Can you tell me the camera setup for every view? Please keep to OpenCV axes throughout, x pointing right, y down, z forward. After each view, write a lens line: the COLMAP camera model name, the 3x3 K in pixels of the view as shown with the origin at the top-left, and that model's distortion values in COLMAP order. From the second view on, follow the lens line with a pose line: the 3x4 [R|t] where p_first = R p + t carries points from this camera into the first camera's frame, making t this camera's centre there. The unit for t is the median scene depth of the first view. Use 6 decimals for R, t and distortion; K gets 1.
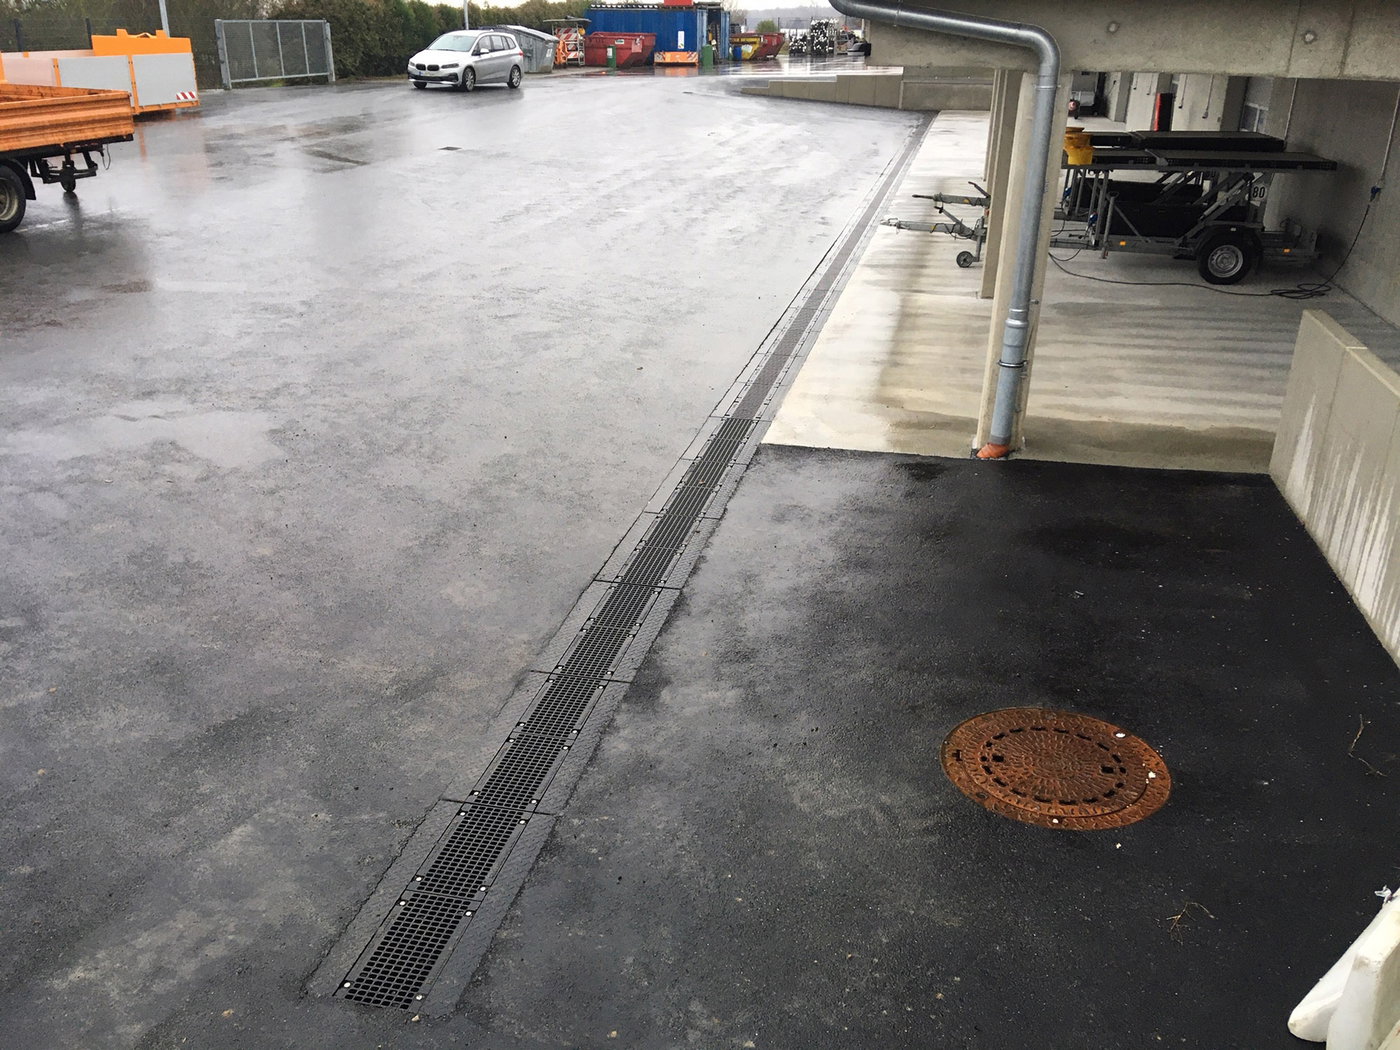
lens RADIAL K [[1170.4, 0, 700.0], [0, 1170.4, 525.0], [0, 0, 1]] dist [0.112196, -0.163067]
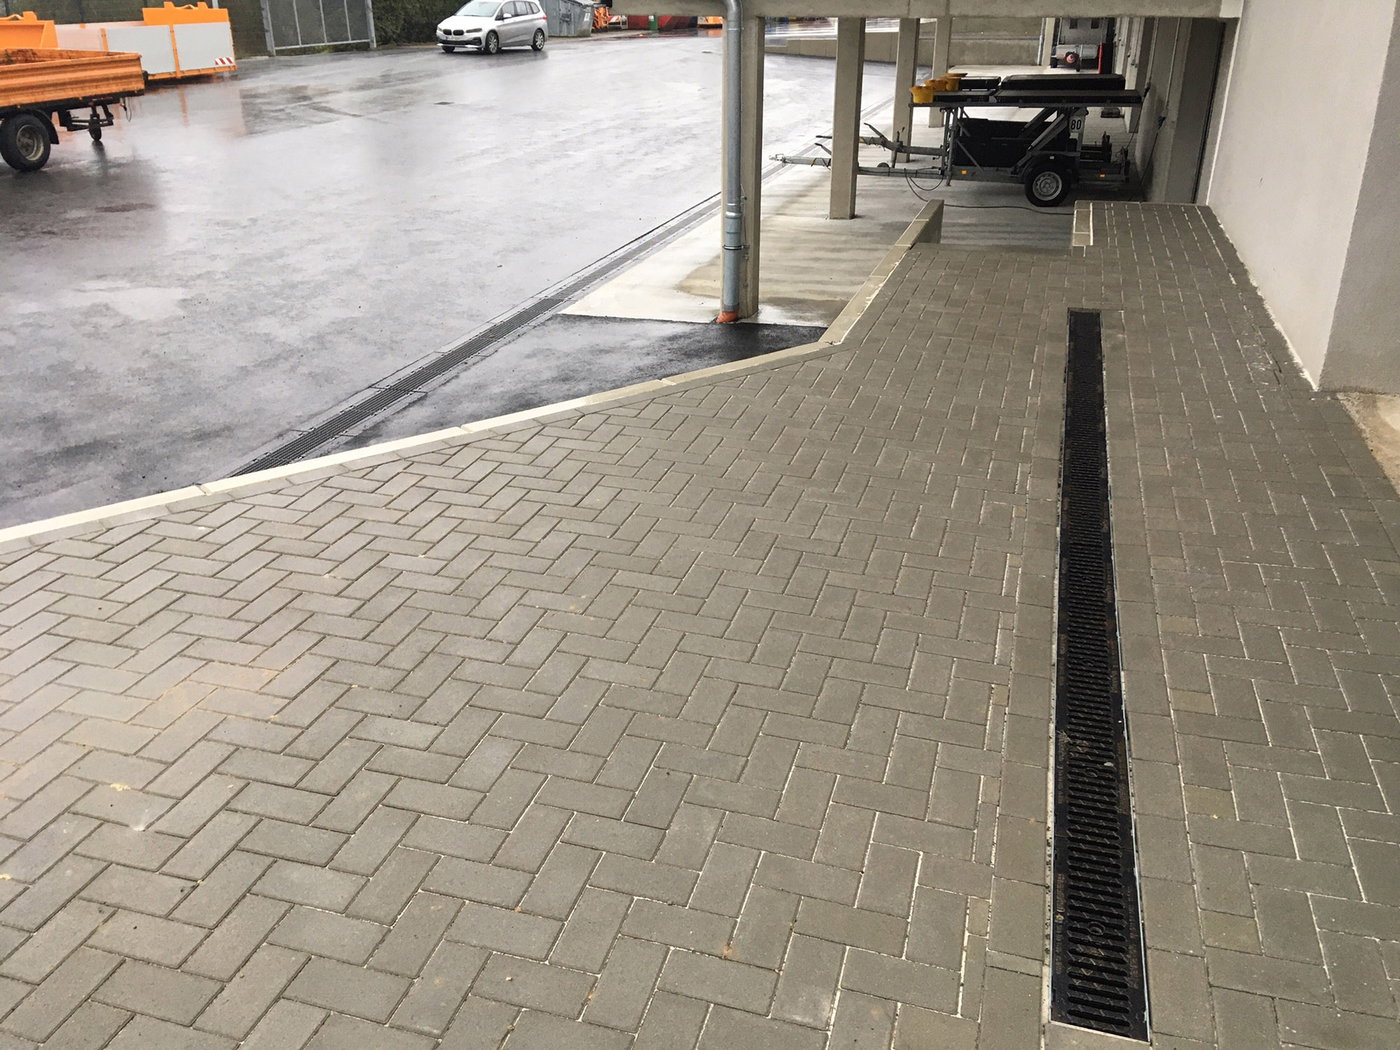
lens RADIAL K [[1170.4, 0, 700.0], [0, 1170.4, 525.0], [0, 0, 1]] dist [0.112196, -0.163067]
pose [[0.997420, 0.010866, -0.070954, 0.185310], [-0.009047, 0.999623, 0.025911, 0.078300], [0.071209, -0.025202, 0.997143, -0.175420]]
